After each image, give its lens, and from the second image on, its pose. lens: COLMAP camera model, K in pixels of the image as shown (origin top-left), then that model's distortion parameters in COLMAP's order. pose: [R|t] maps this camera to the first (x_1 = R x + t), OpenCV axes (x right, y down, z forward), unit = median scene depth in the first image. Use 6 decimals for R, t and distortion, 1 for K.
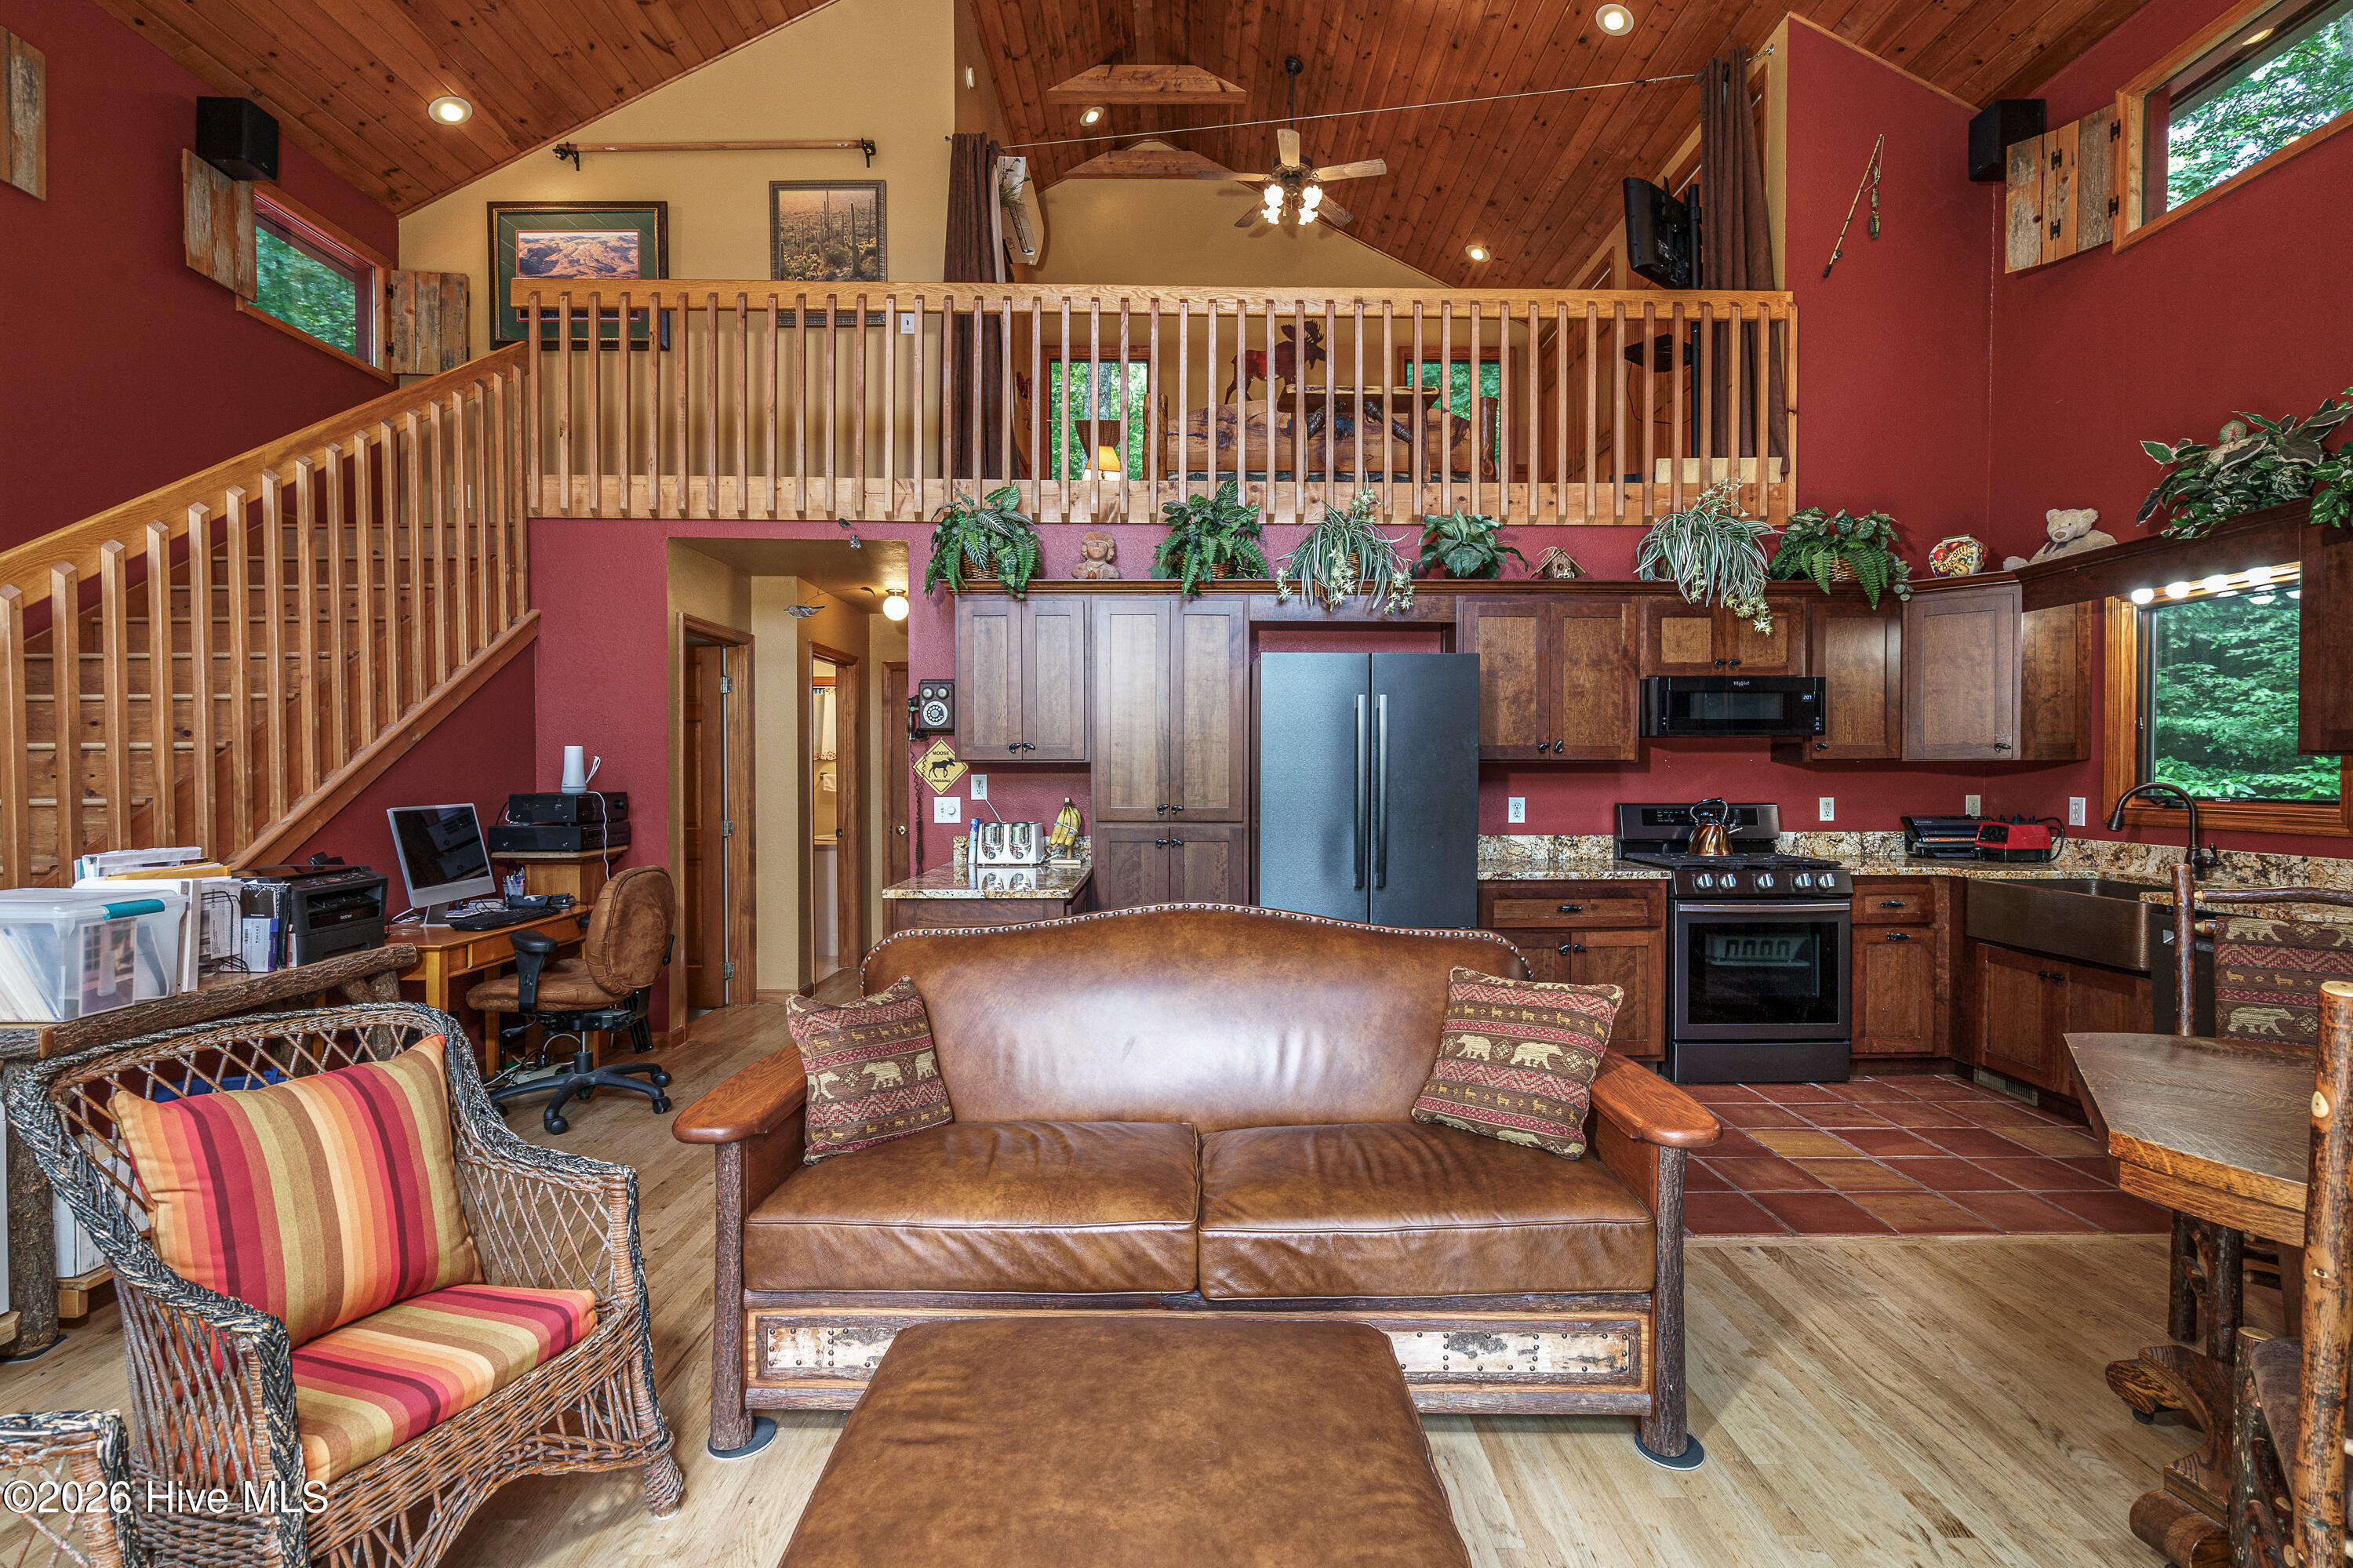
lens RADIAL K [[1081.9, 0, 1174.2], [0, 1081.9, 789.2], [0, 0, 1]] dist [-0.011663, 0.000746]
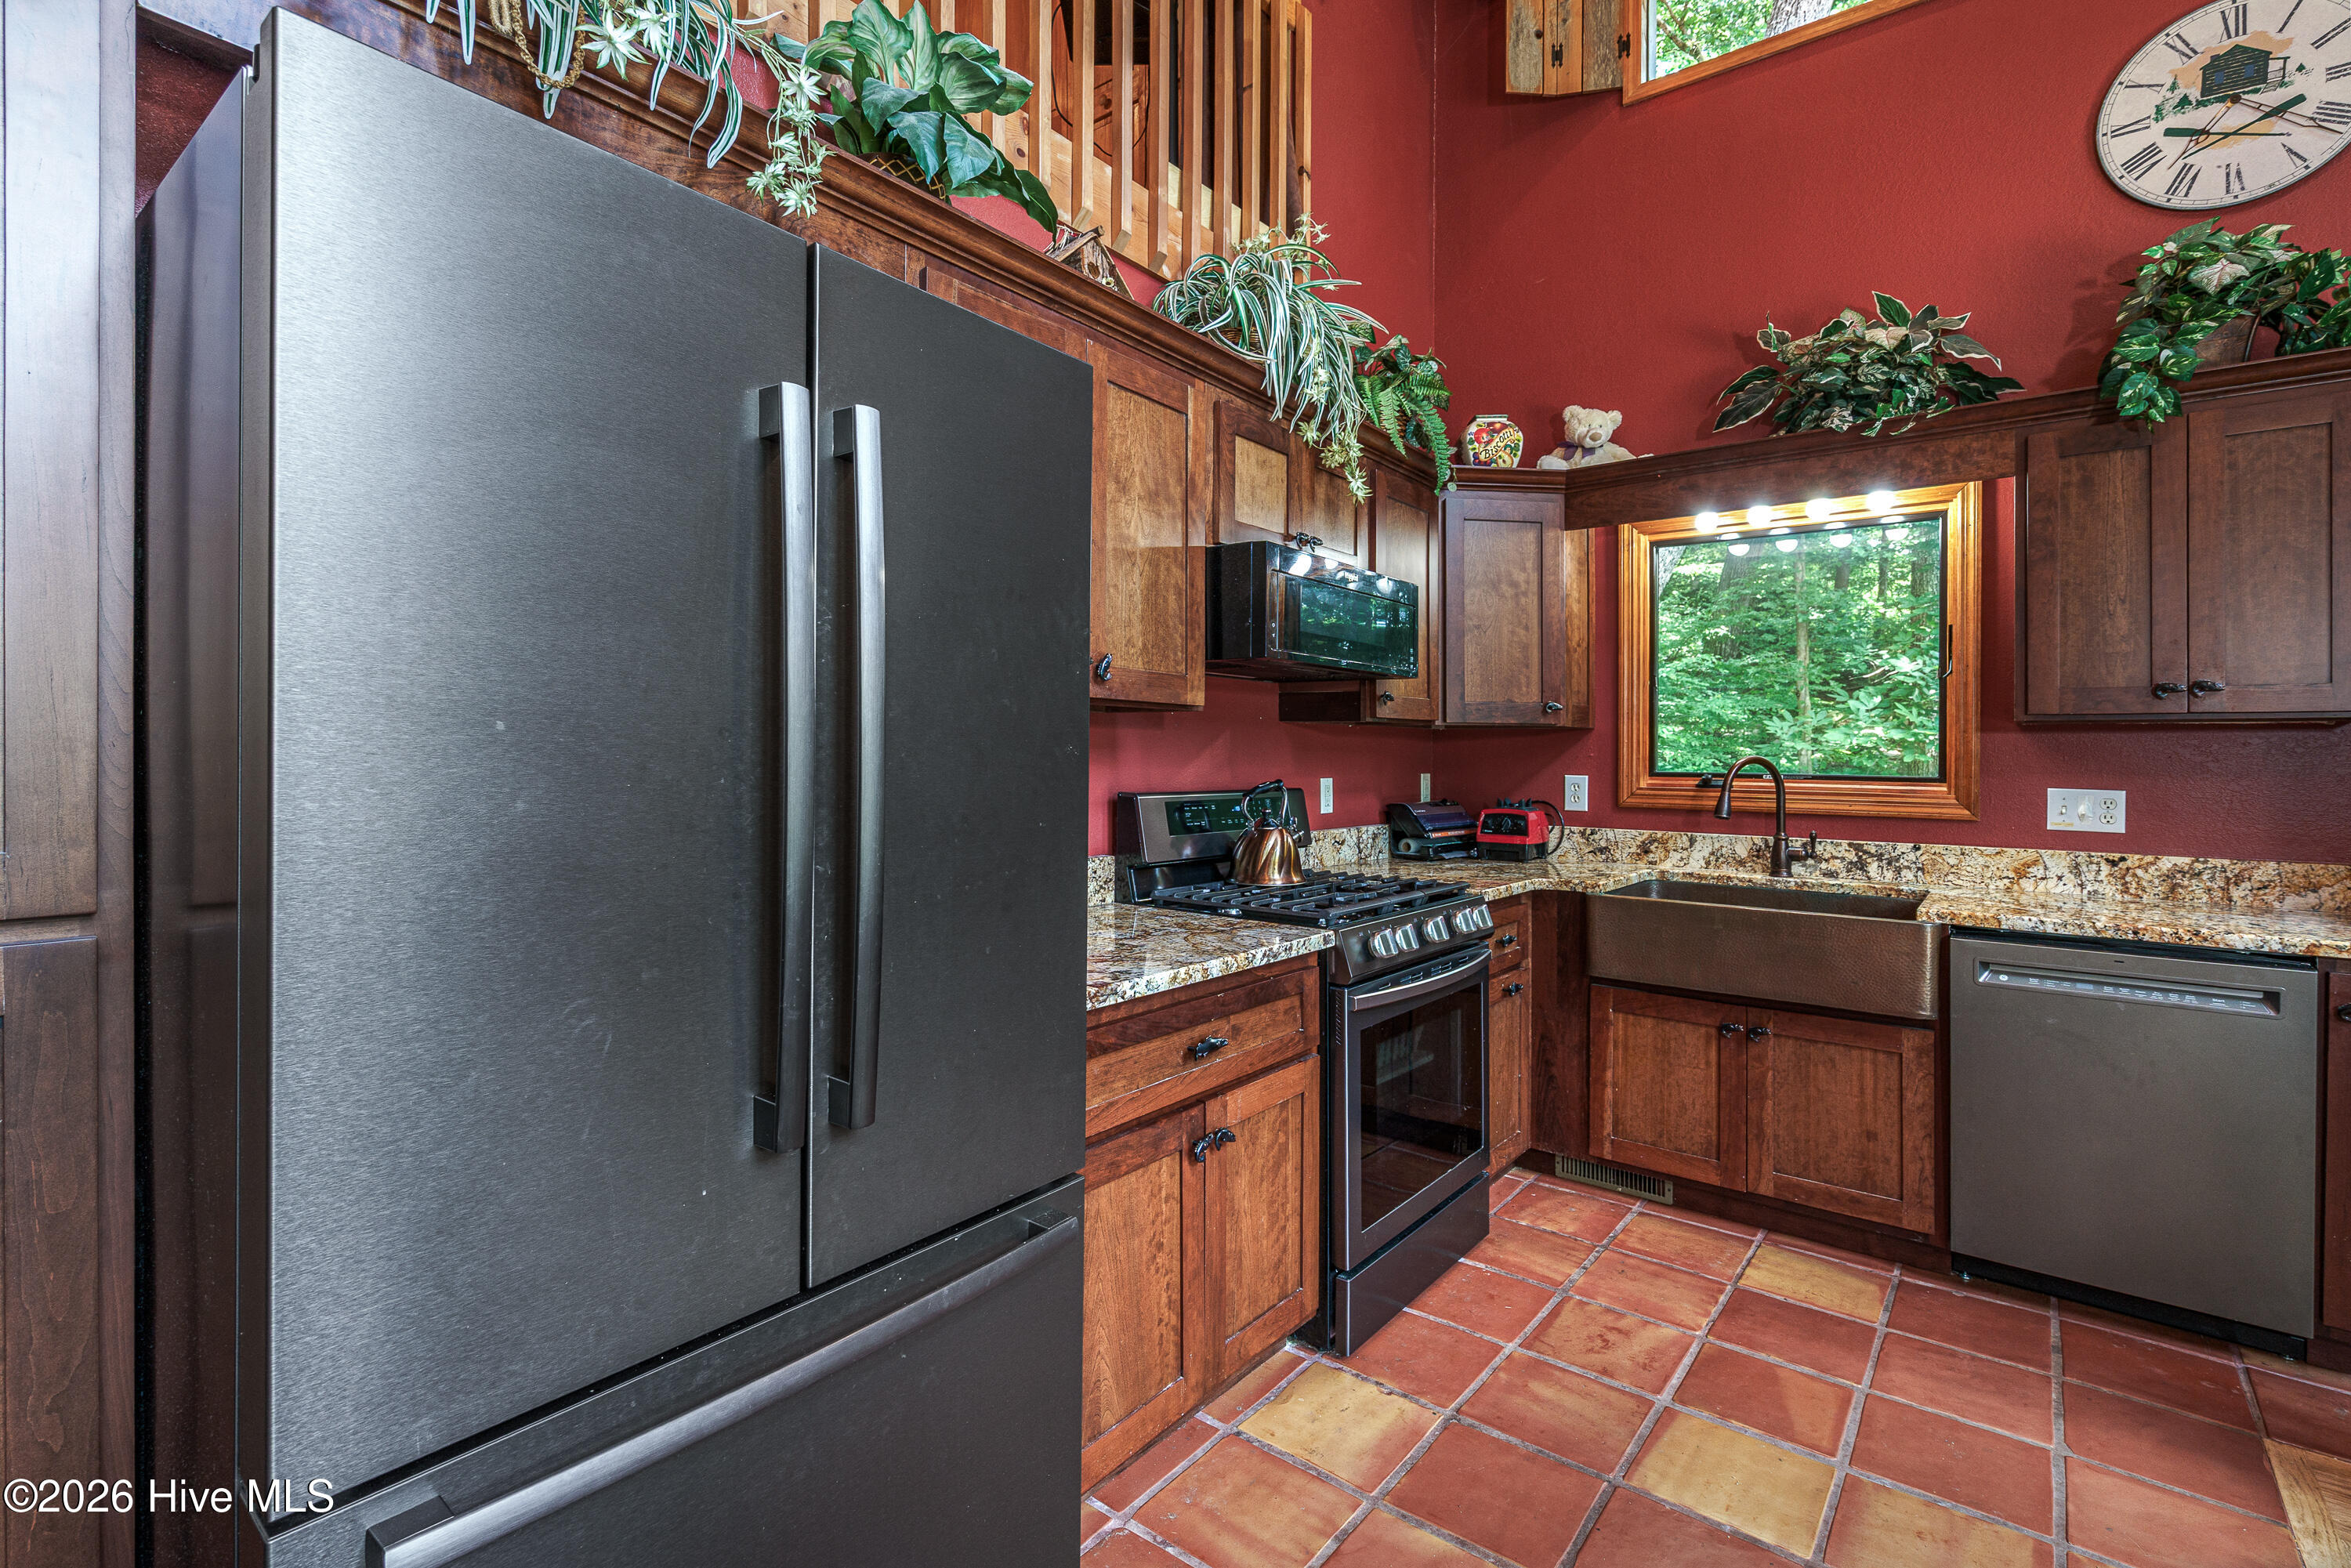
lens RADIAL K [[1080.9, 0, 1181.2], [0, 1080.9, 768.4], [0, 0, 1]] dist [-0.011663, 0.000746]
pose [[0.621850, -0.001890, 0.783134, 0.031328], [0.001894, 0.999998, 0.000910, 0.001232], [-0.783134, 0.000918, 0.621852, 0.745694]]
